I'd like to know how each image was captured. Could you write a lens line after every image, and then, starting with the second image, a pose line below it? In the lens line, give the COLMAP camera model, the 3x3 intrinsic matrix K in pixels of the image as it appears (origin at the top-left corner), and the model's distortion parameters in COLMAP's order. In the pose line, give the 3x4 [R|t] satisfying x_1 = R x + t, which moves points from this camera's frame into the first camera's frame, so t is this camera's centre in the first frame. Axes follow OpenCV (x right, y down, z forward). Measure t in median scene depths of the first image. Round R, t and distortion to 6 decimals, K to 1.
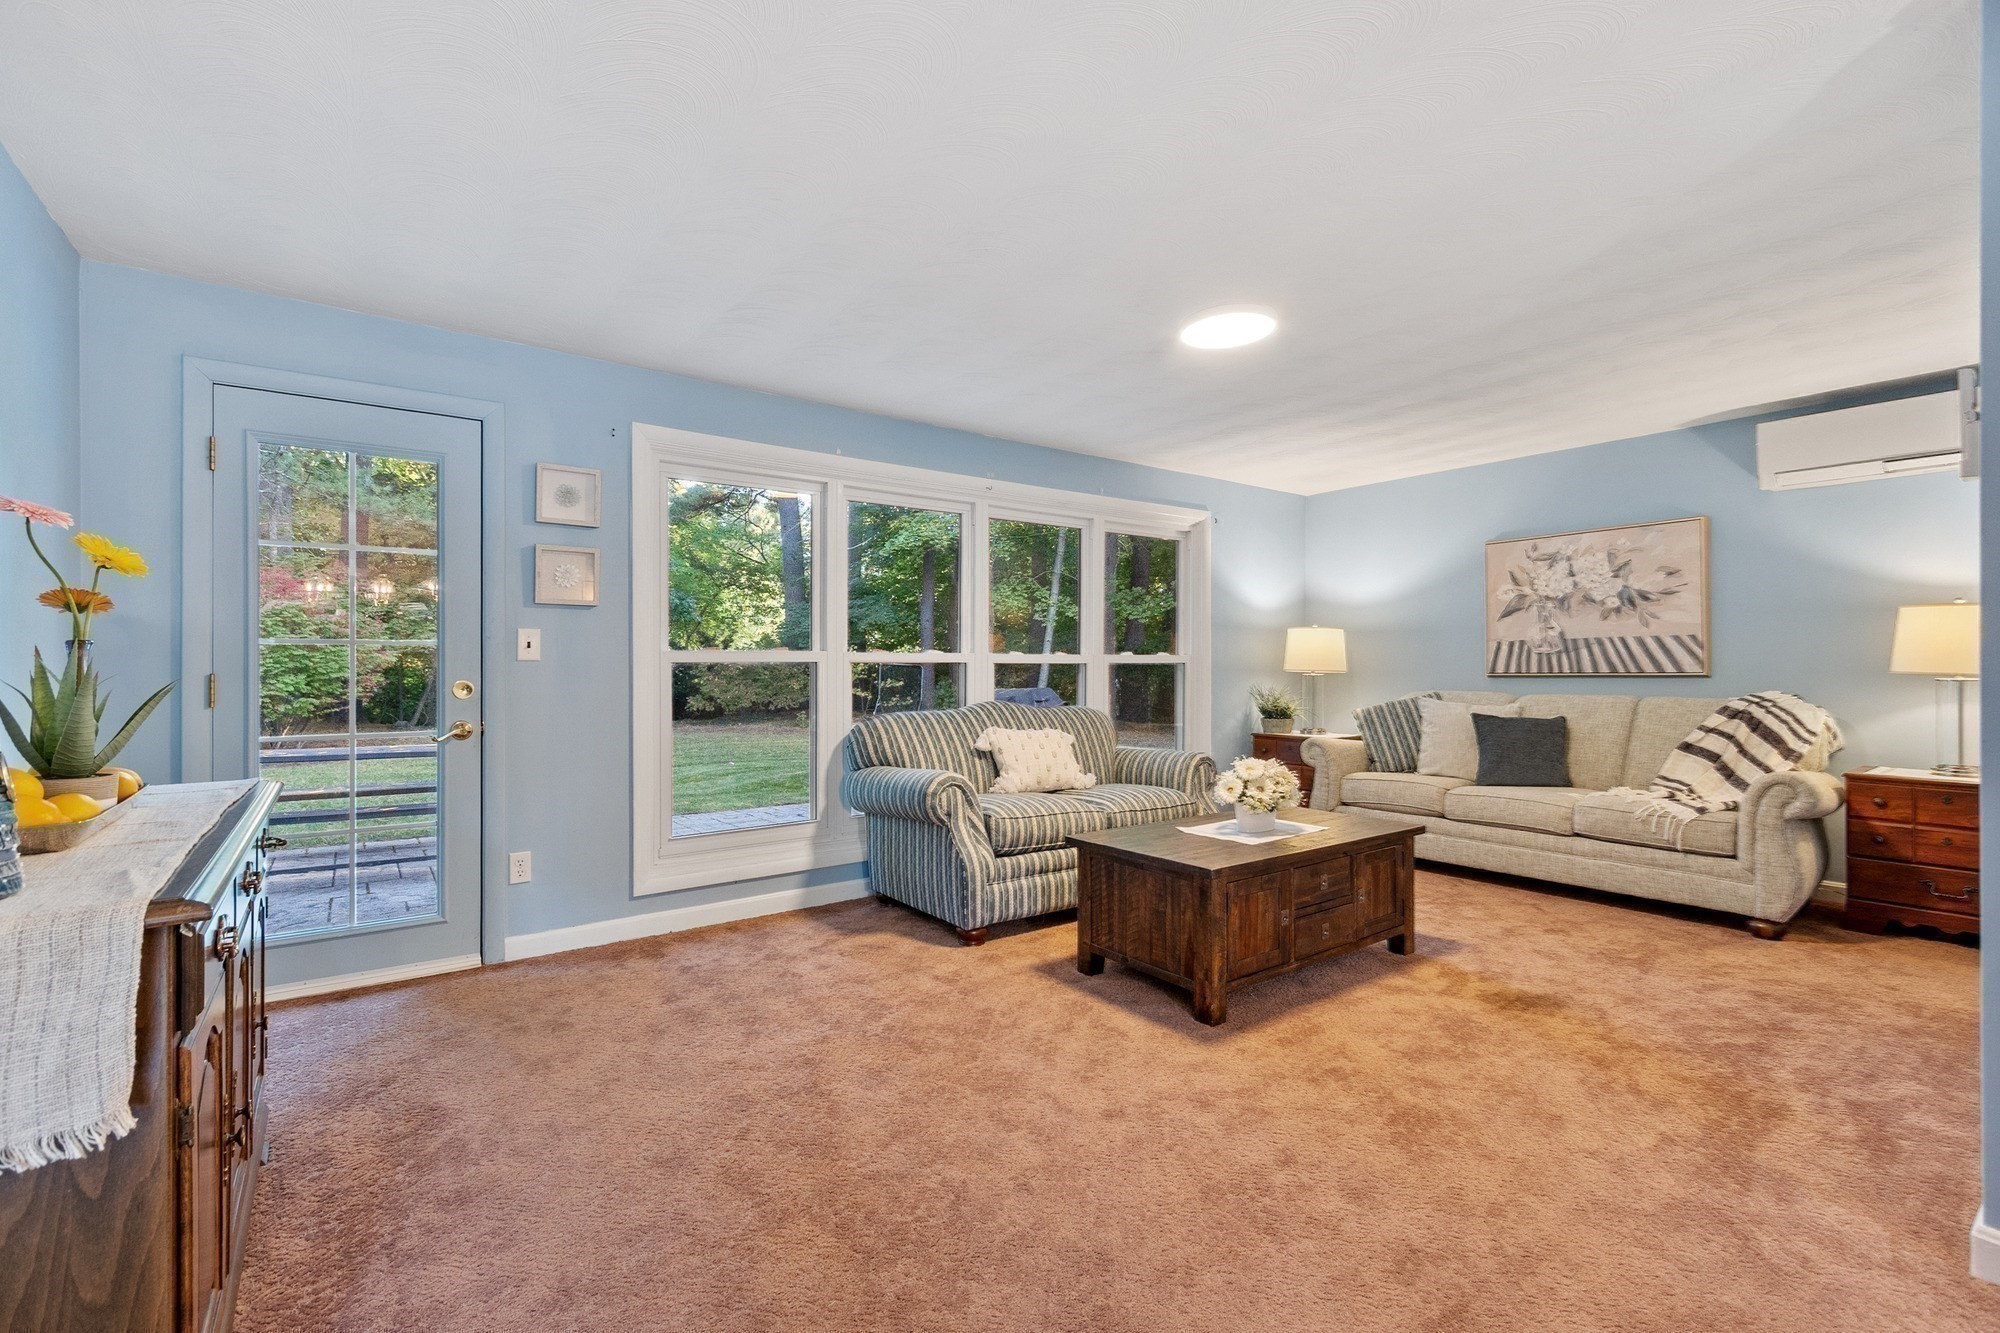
lens RADIAL K [[870.9, 0, 994.2], [0, 870.9, 665.2], [0, 0, 1]] dist [0.001241, -0.000946]
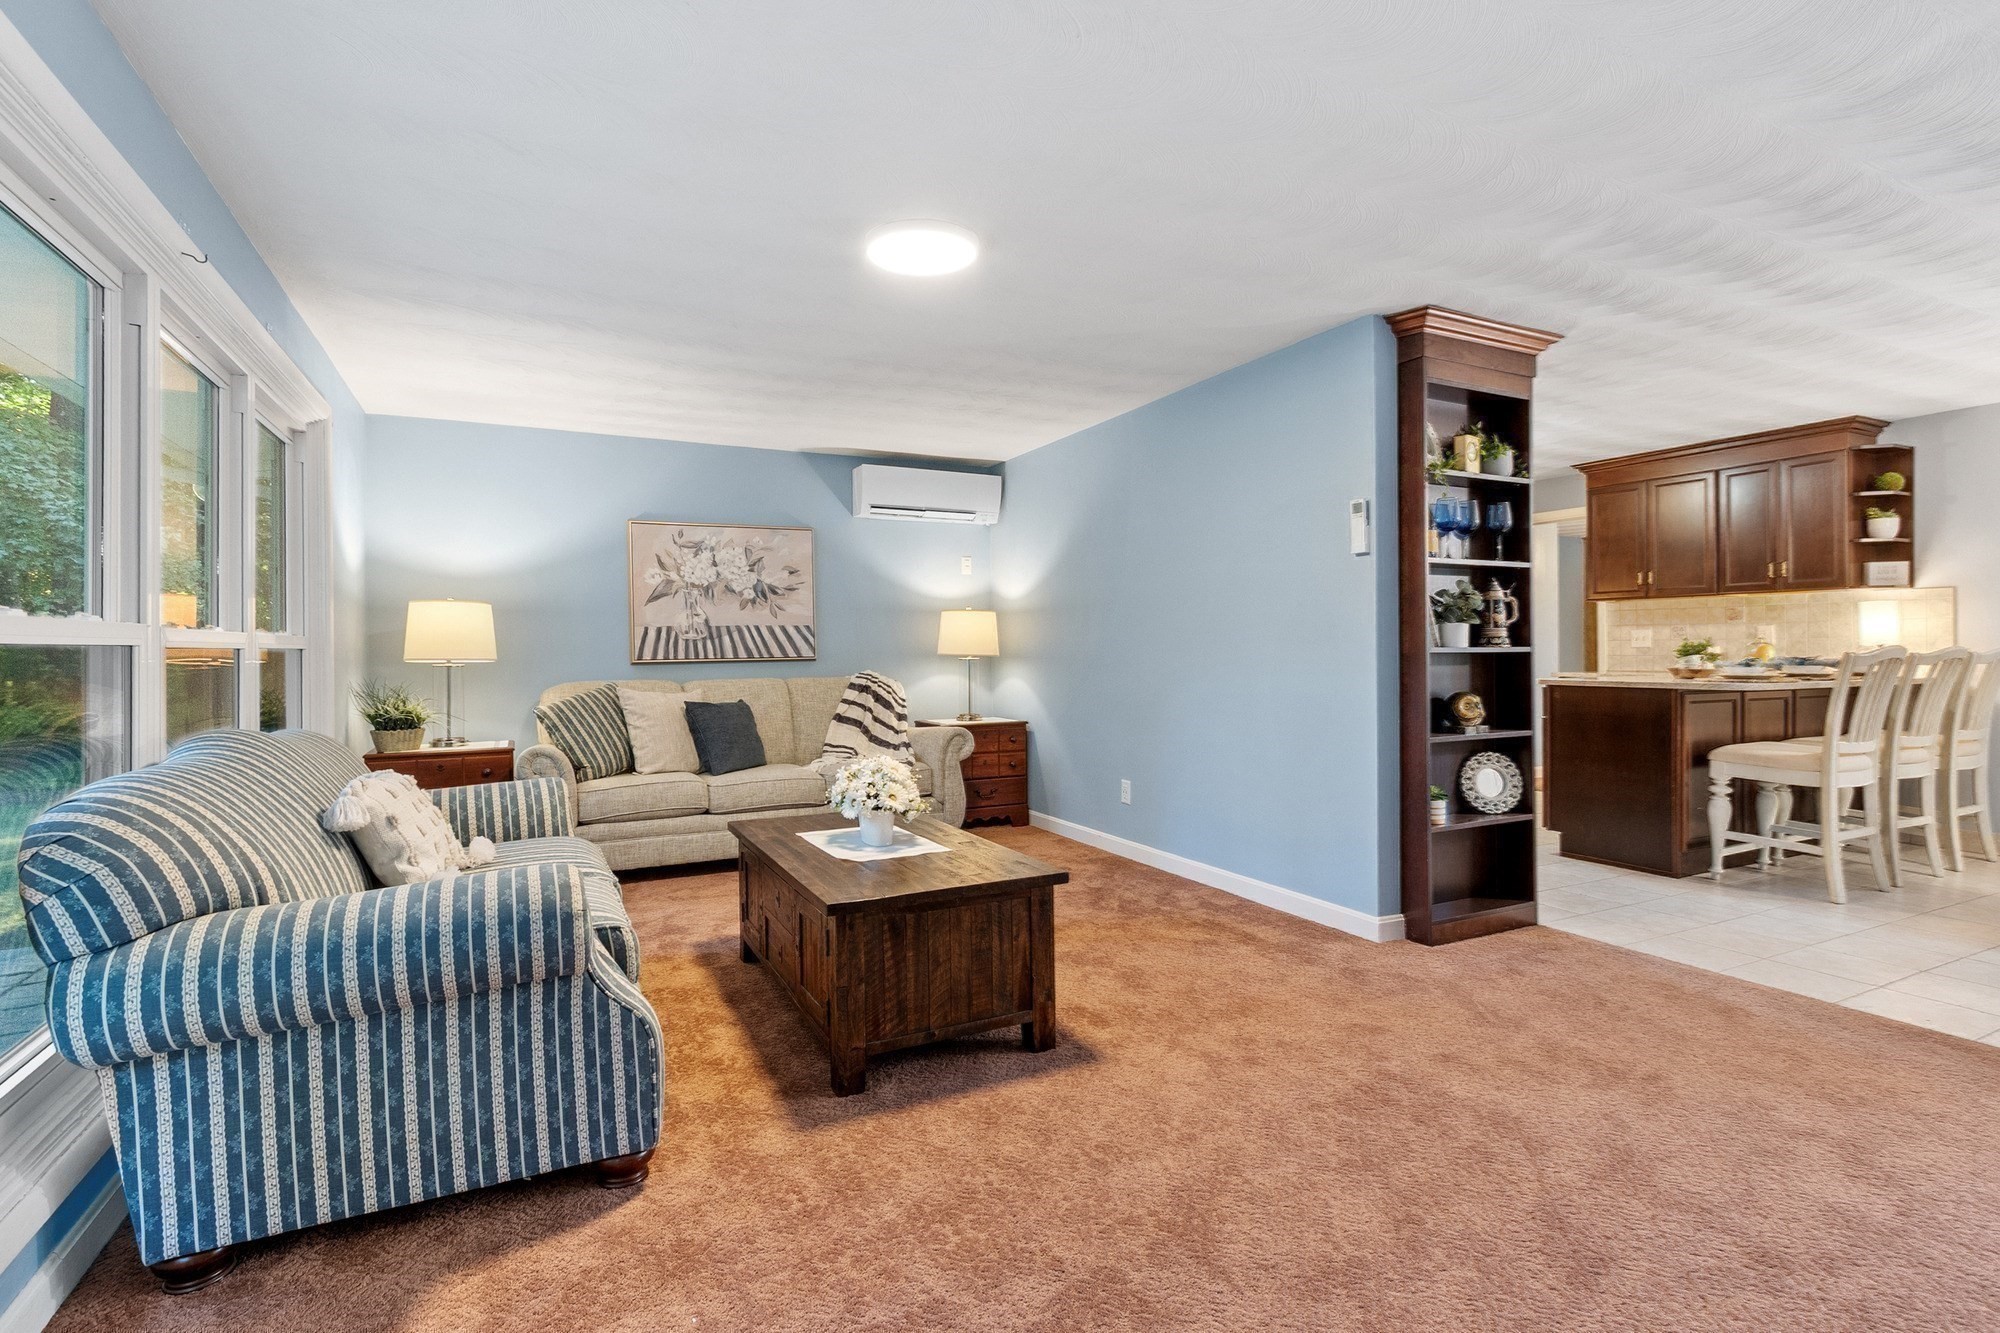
lens RADIAL K [[929.7, 0, 986.3], [0, 929.7, 655.4], [0, 0, 1]] dist [0.003660, -0.000824]
pose [[0.179864, -0.005366, 0.983677, -0.519260], [0.007217, 0.999965, 0.004135, 0.003728], [-0.983665, 0.006355, 0.179896, 0.658979]]
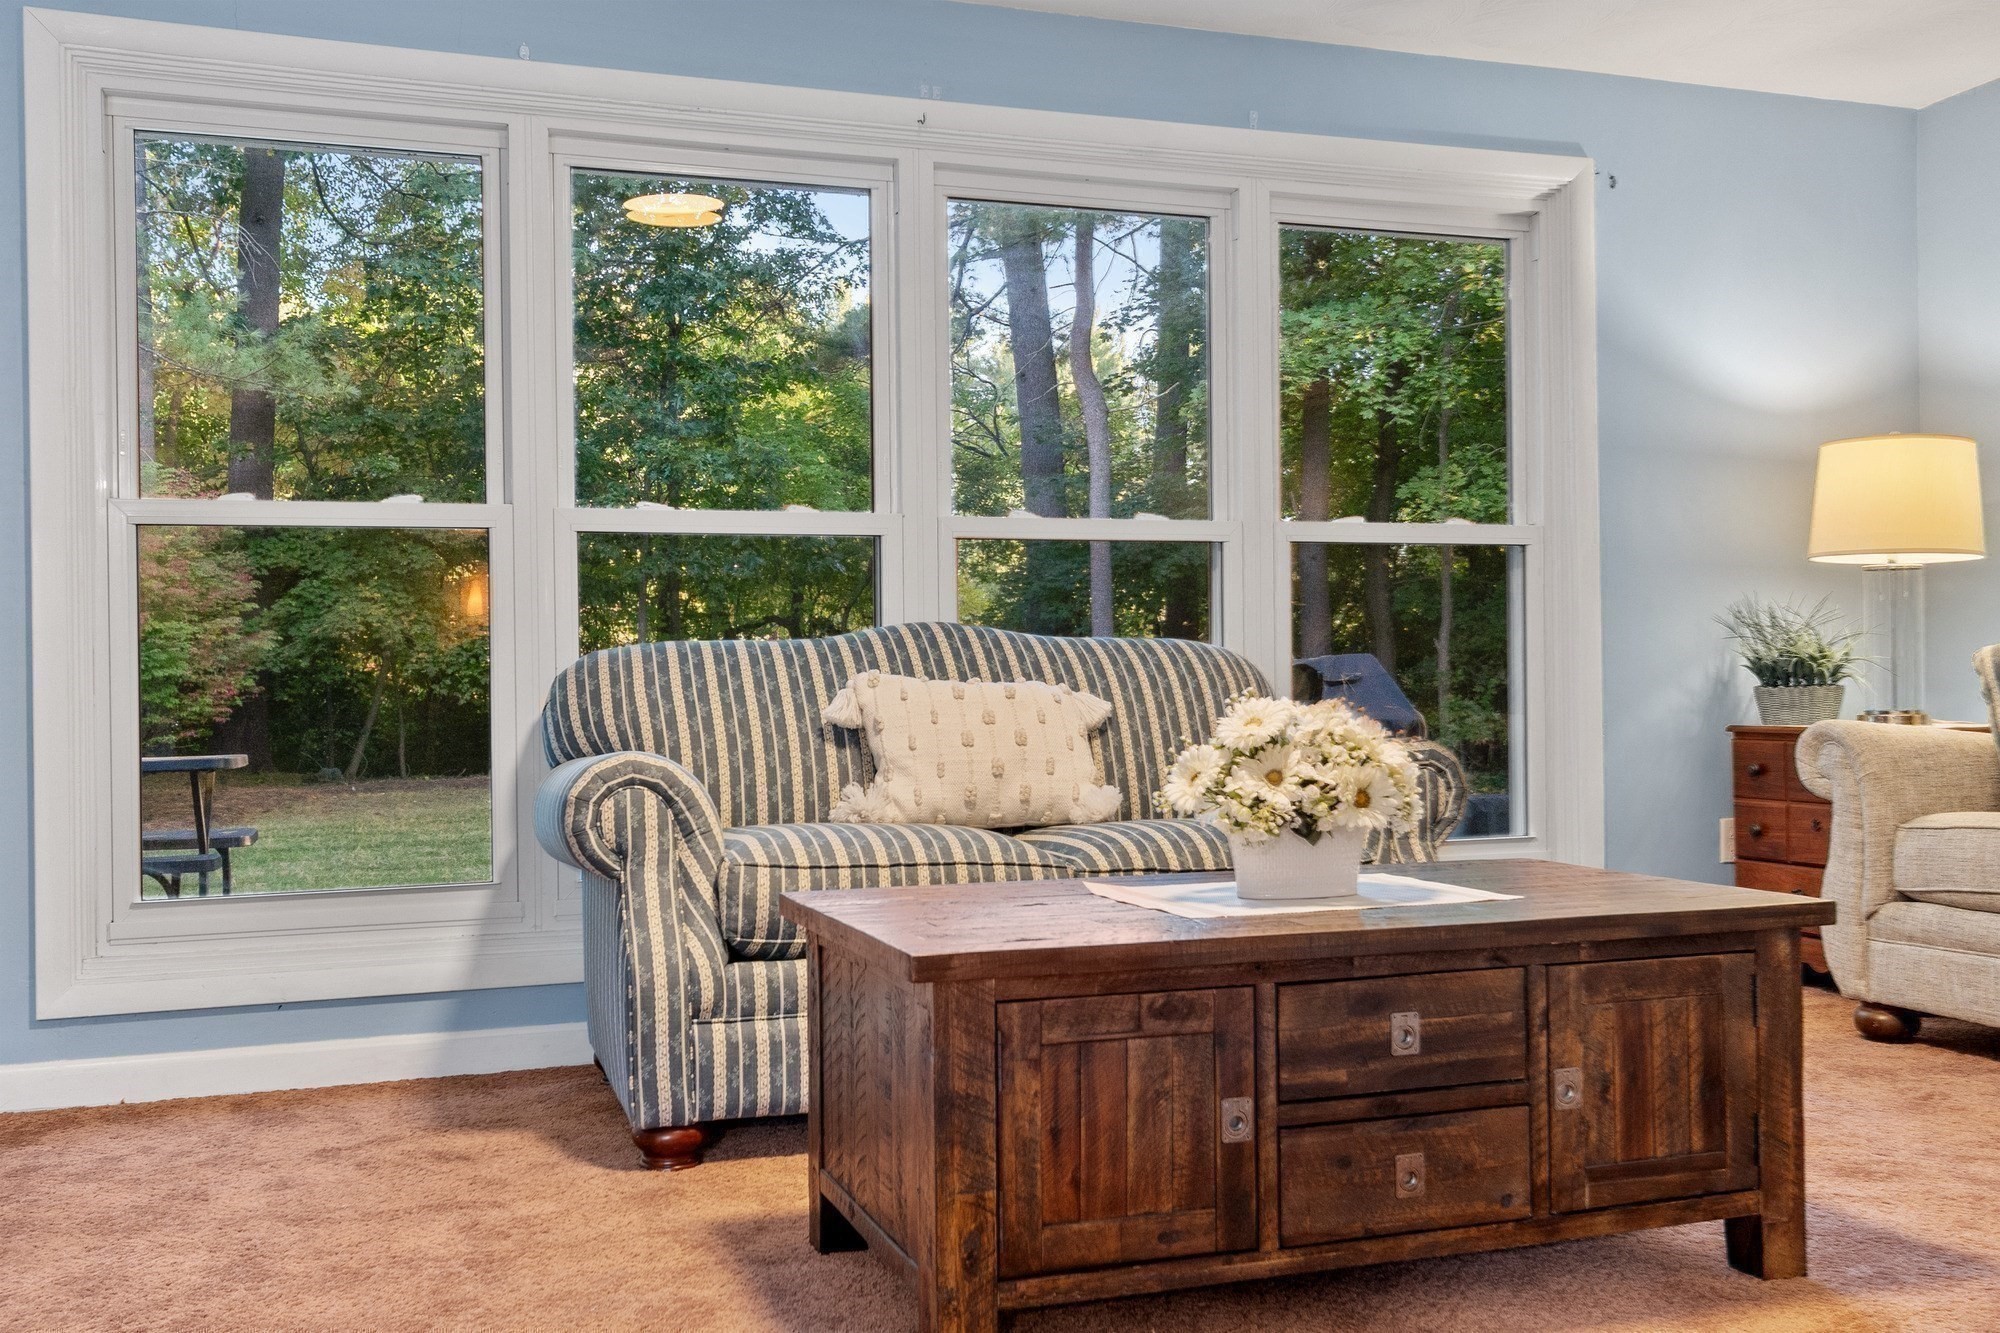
lens RADIAL K [[1835.2, 0, 991.6], [0, 1835.2, 652.6], [0, 0, 1]] dist [0.009944, 0.000000]
pose [[0.955021, -0.013832, -0.296214, 0.367866], [0.010354, 0.999858, -0.013306, 0.086781], [0.296356, 0.009641, 0.955029, 0.205159]]
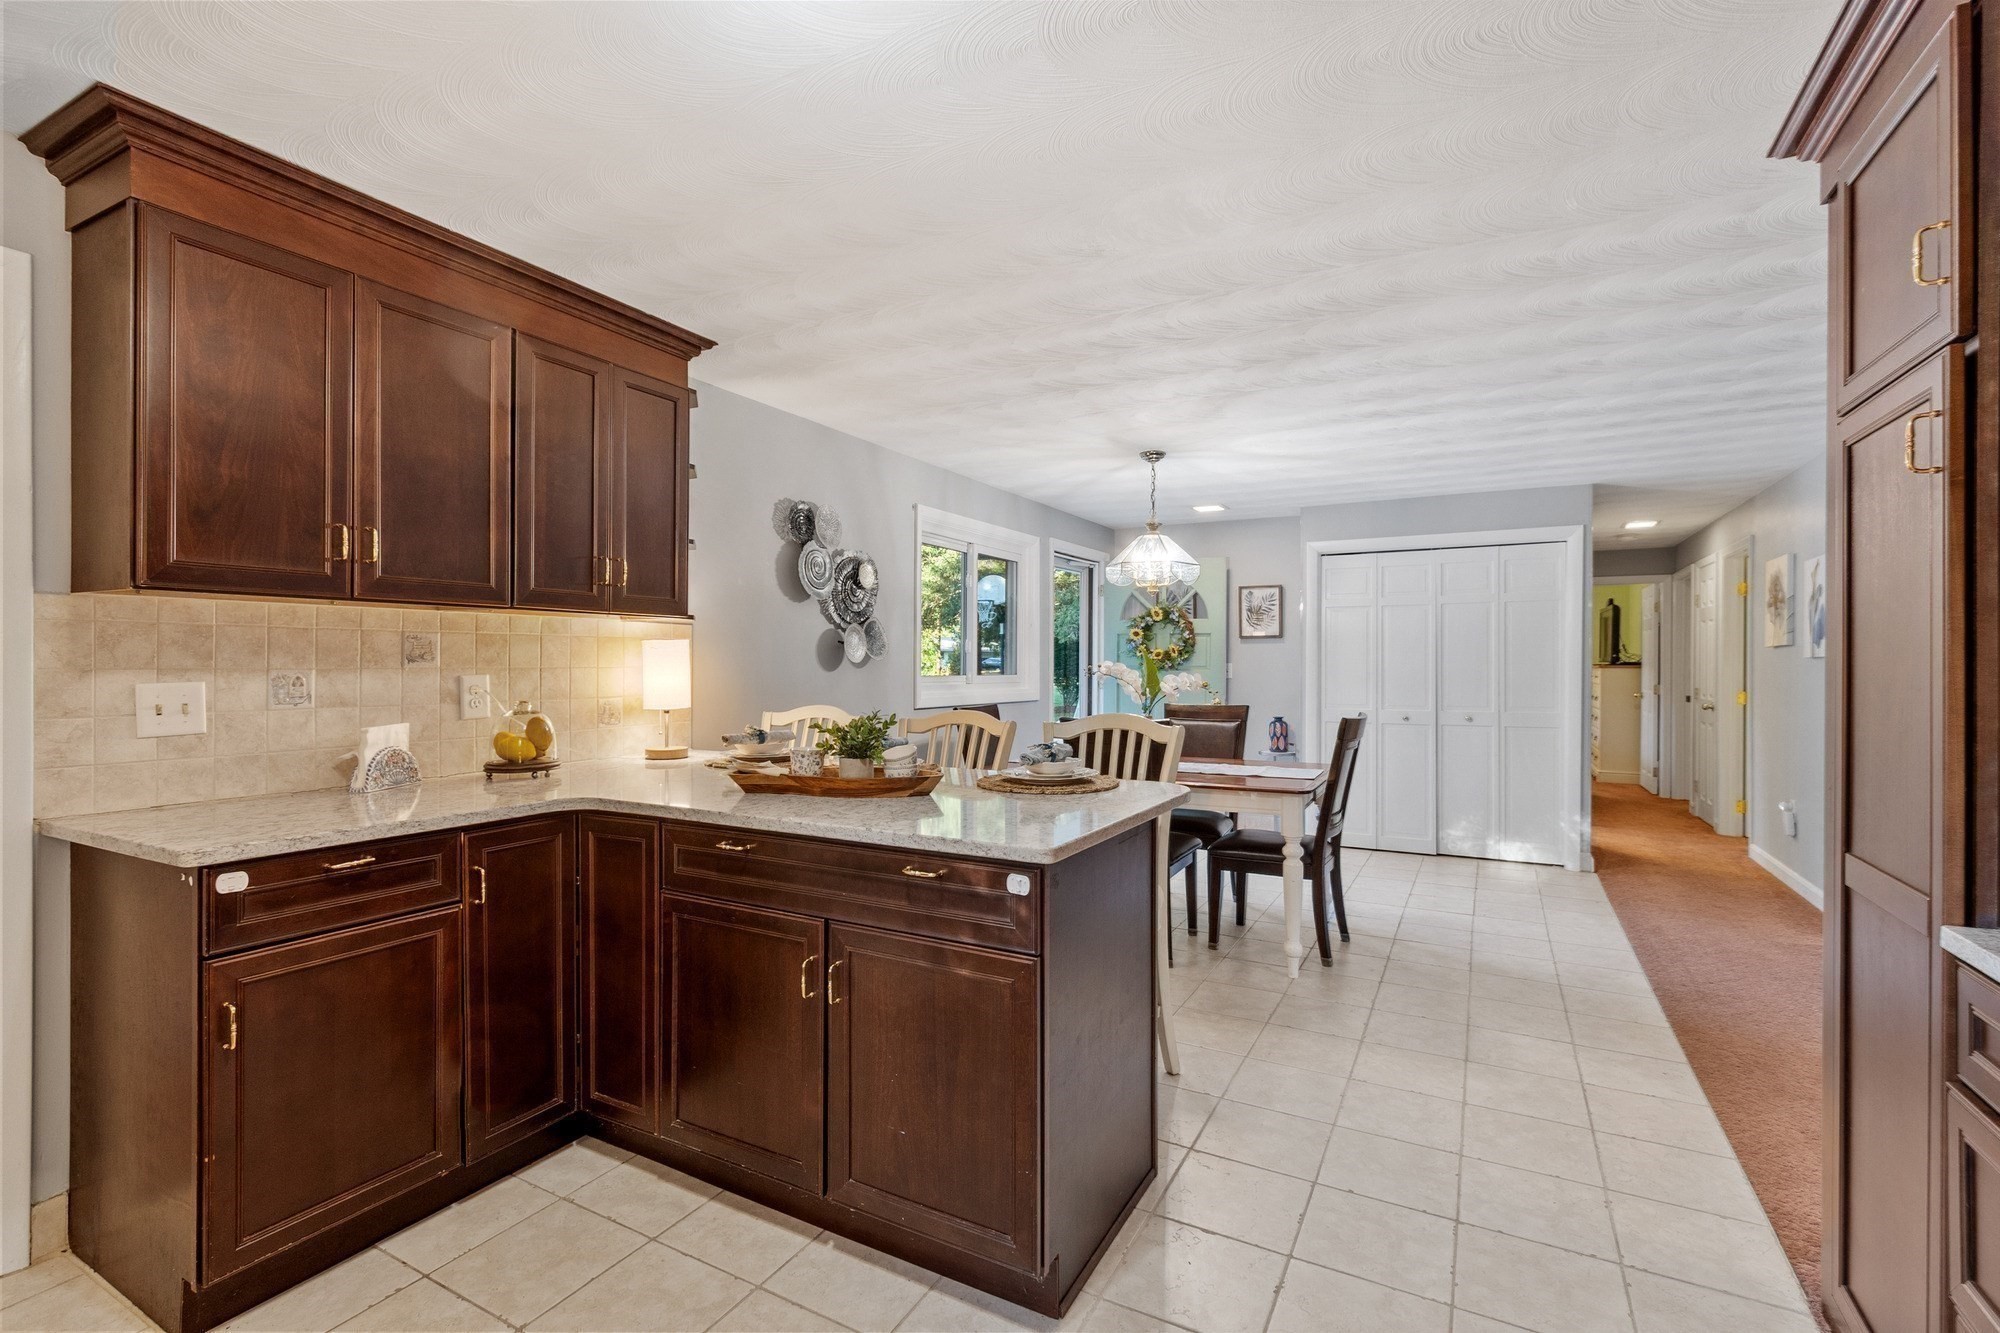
lens RADIAL K [[870.9, 0, 999.4], [0, 870.9, 663.4], [0, 0, 1]] dist [0.001241, -0.000946]
pose [[-0.897766, -0.001697, -0.440469, 1.195170], [-0.004337, 0.999978, 0.004987, -0.045835], [0.440451, 0.006388, -0.897754, 0.485725]]
